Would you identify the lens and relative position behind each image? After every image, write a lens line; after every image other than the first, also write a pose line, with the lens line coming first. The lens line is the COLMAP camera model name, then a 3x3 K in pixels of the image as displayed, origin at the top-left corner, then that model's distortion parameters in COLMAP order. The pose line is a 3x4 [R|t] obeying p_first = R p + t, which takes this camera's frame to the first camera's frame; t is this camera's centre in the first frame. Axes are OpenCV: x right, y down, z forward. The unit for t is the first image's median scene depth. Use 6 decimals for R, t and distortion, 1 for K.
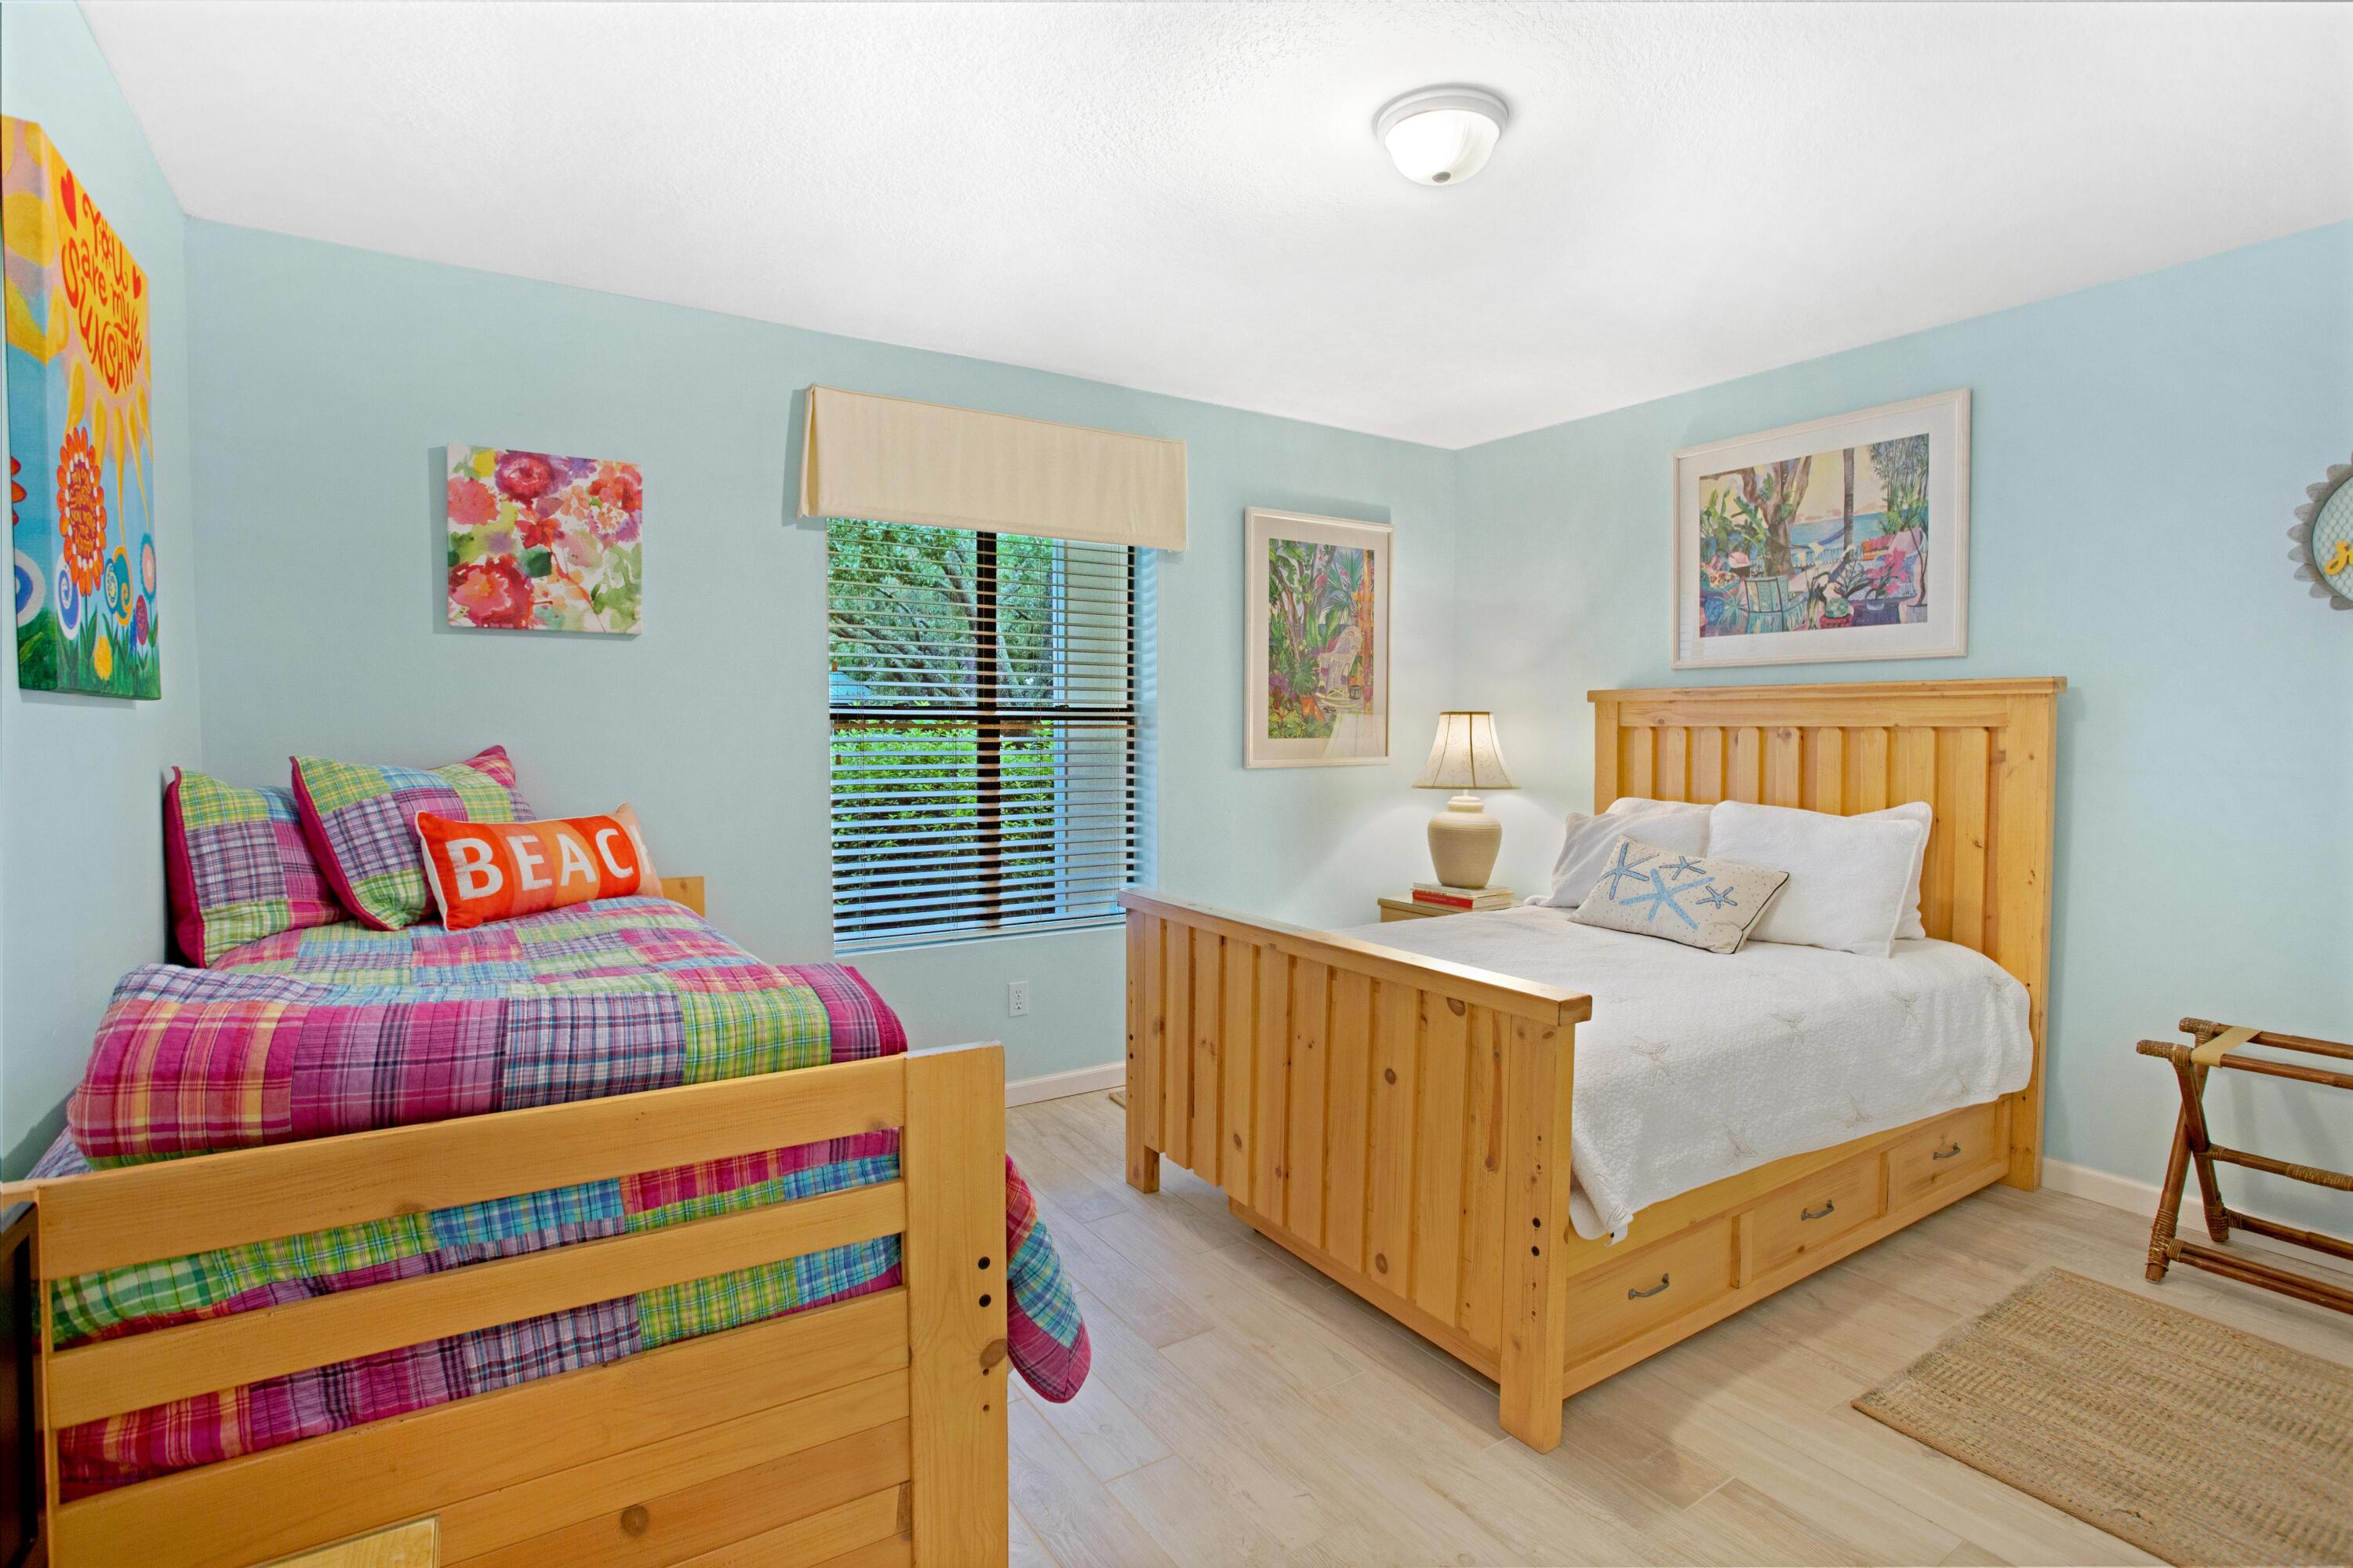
lens RADIAL K [[1174.9, 0, 1164.7], [0, 1174.9, 770.0], [0, 0, 1]] dist [-0.067785, 0.025290]
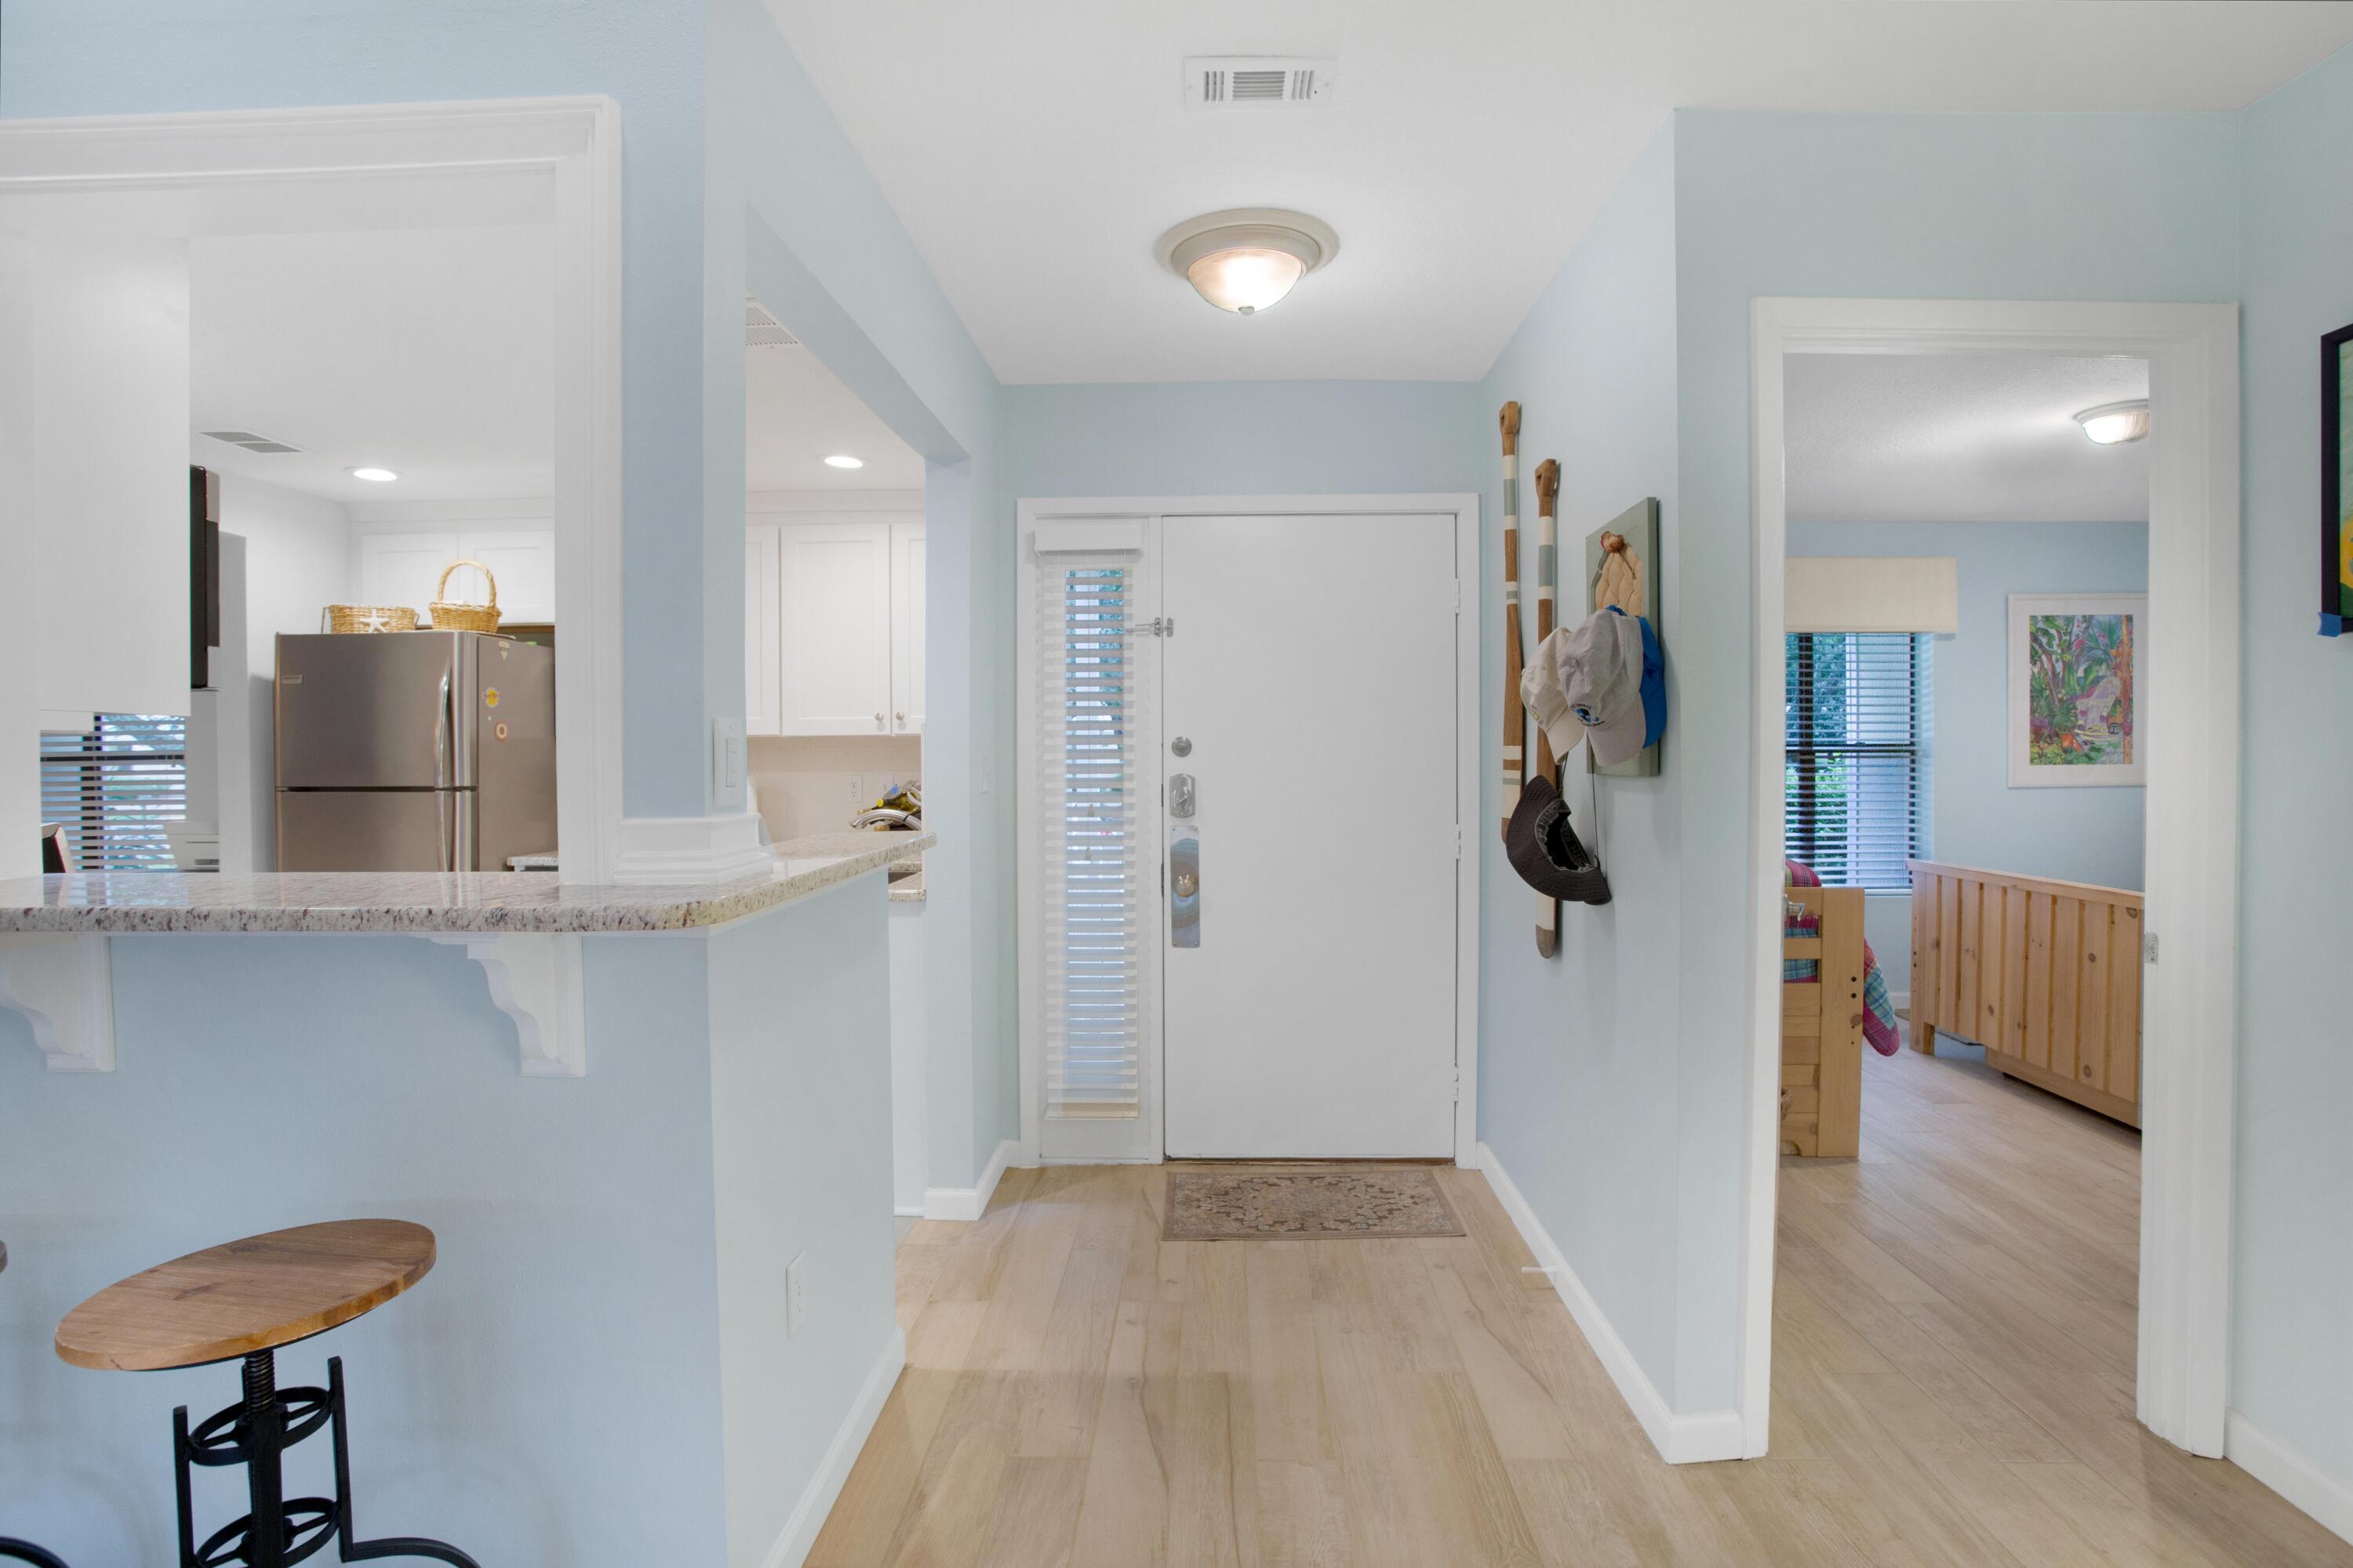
lens RADIAL K [[1174.9, 0, 1164.7], [0, 1174.9, 770.0], [0, 0, 1]] dist [-0.067785, 0.025290]
pose [[0.828906, -0.000143, -0.559388, -0.002928], [-0.015255, 0.999622, -0.022860, 0.024226], [0.559180, 0.027482, 0.828590, -0.643189]]
